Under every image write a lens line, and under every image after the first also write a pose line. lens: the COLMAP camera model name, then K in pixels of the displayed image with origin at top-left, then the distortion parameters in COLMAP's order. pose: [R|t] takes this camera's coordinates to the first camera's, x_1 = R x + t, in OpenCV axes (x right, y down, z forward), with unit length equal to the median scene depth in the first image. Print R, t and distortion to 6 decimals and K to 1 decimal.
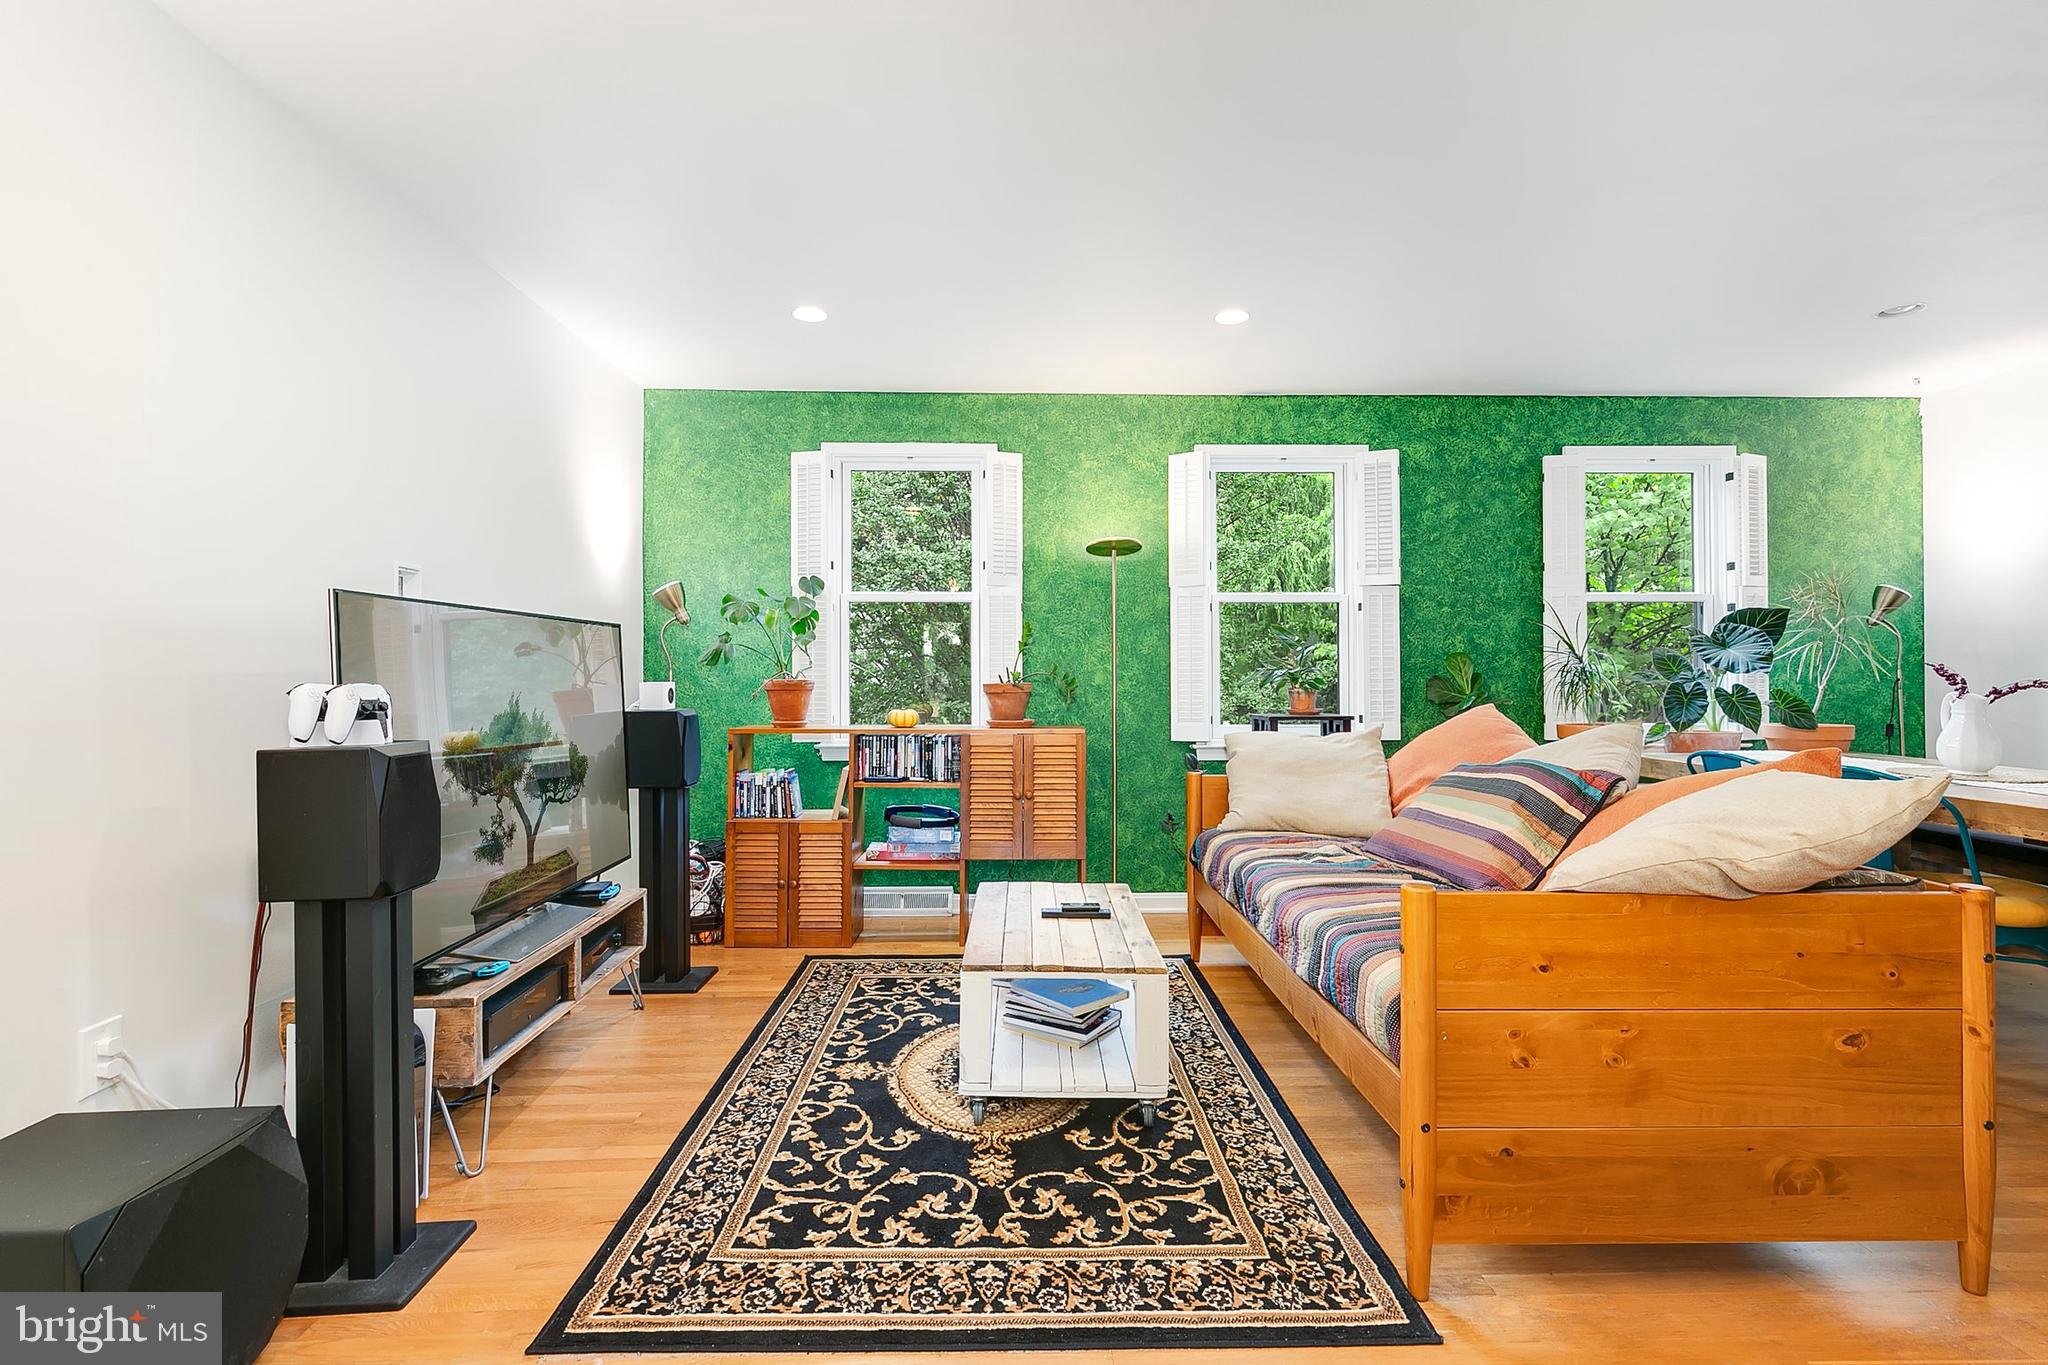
lens RADIAL K [[930.3, 0, 1022.6], [0, 930.3, 677.4], [0, 0, 1]] dist [0.006042, -0.001061]
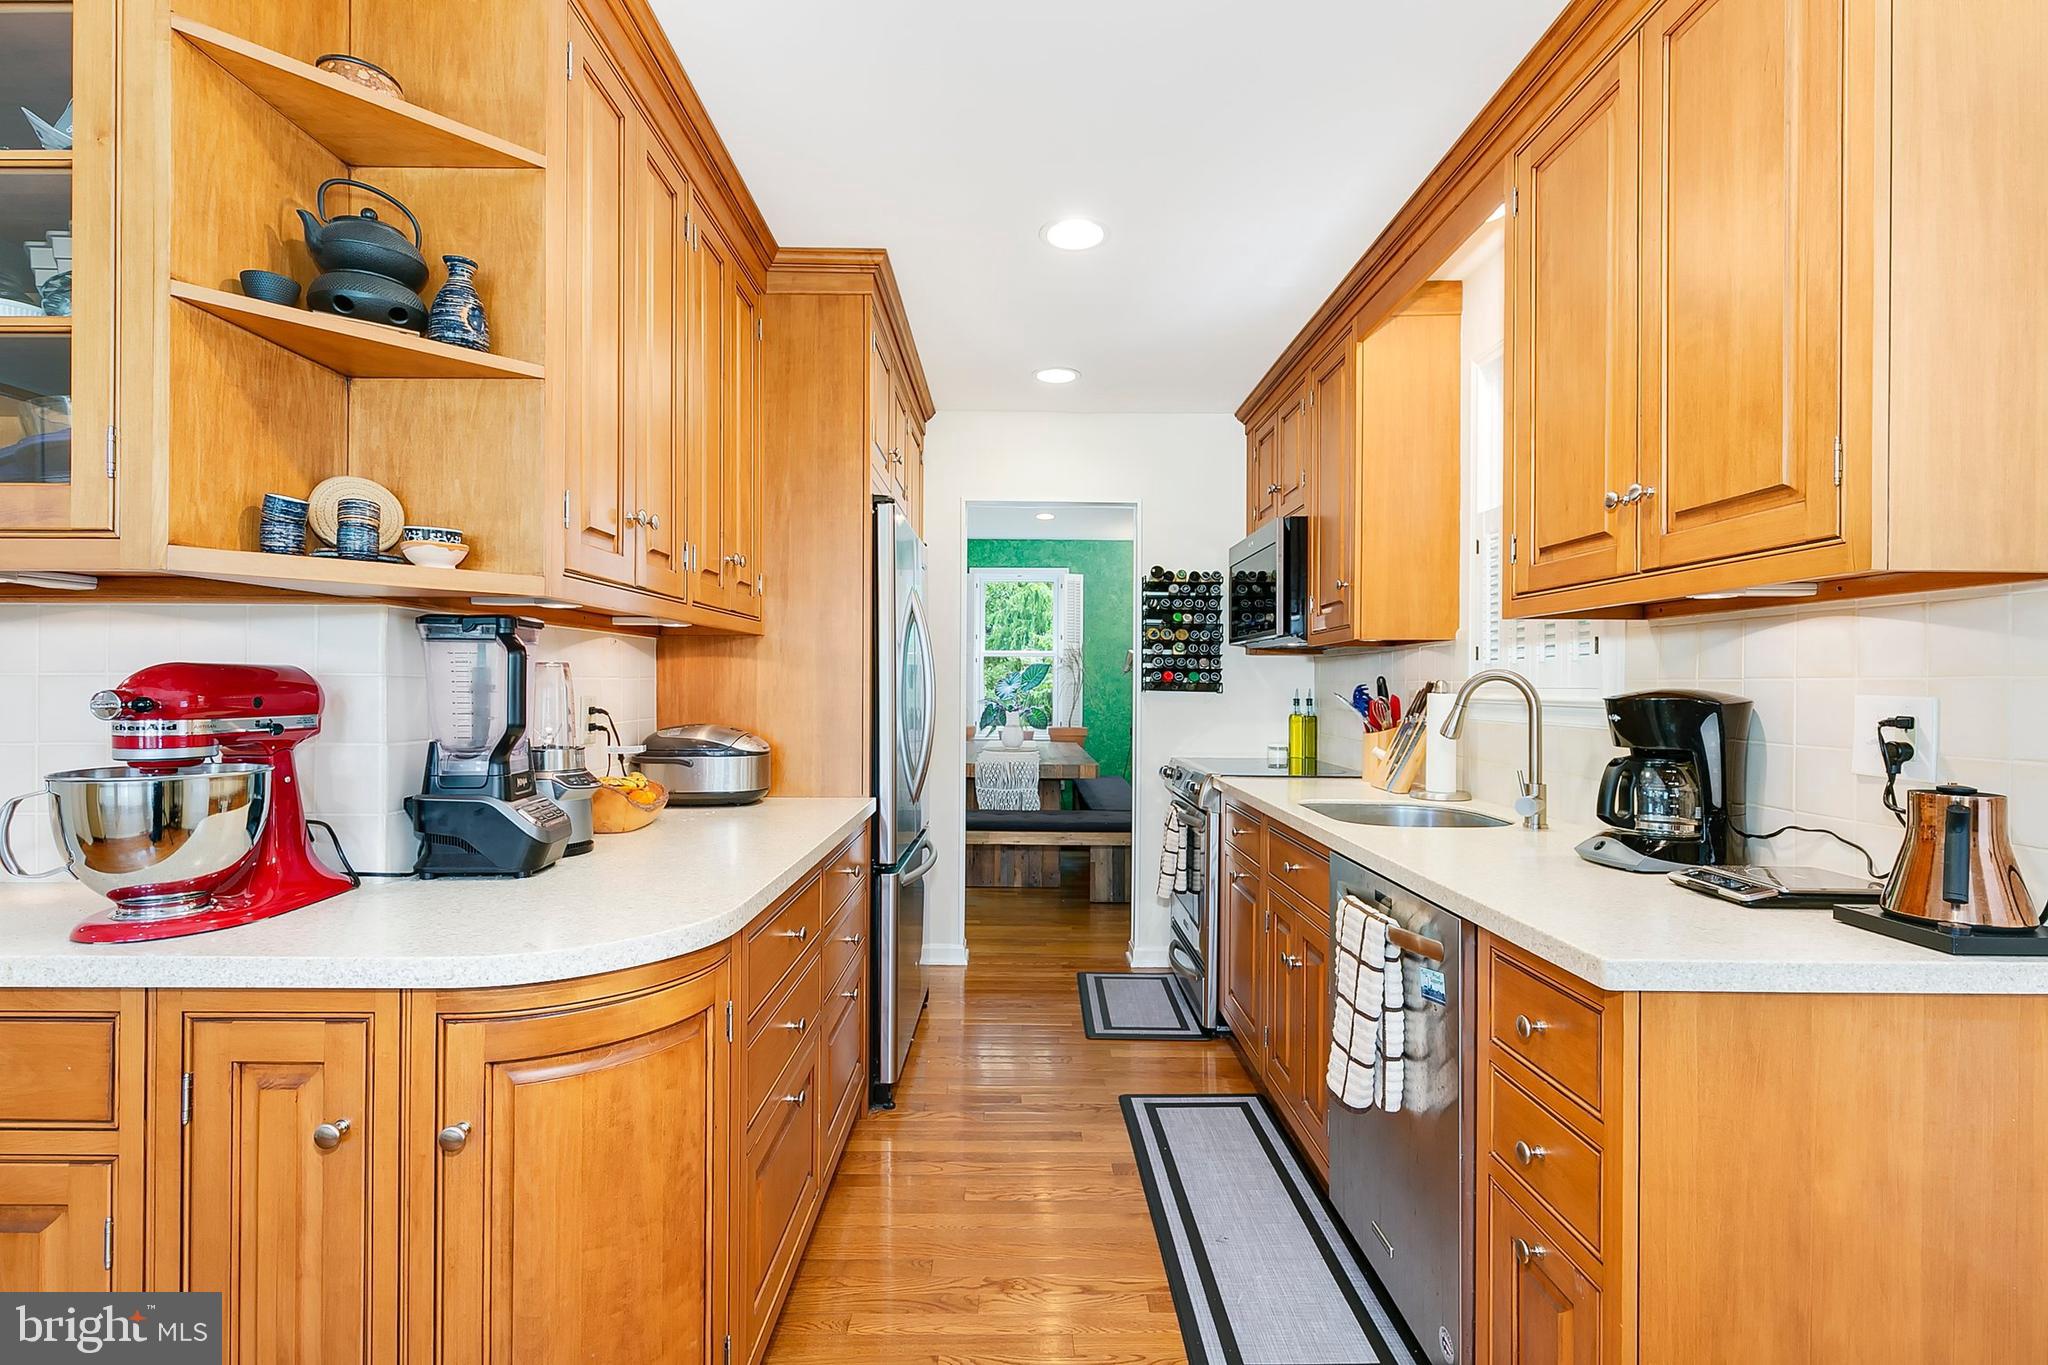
lens RADIAL K [[925.9, 0, 1021.0], [0, 925.9, 683.0], [0, 0, 1]] dist [0.005388, -0.001525]
pose [[0.999760, 0.008499, -0.020174, 0.791024], [-0.008570, 0.999957, -0.003408, -0.029911], [0.020144, 0.003580, 0.999791, -0.810457]]
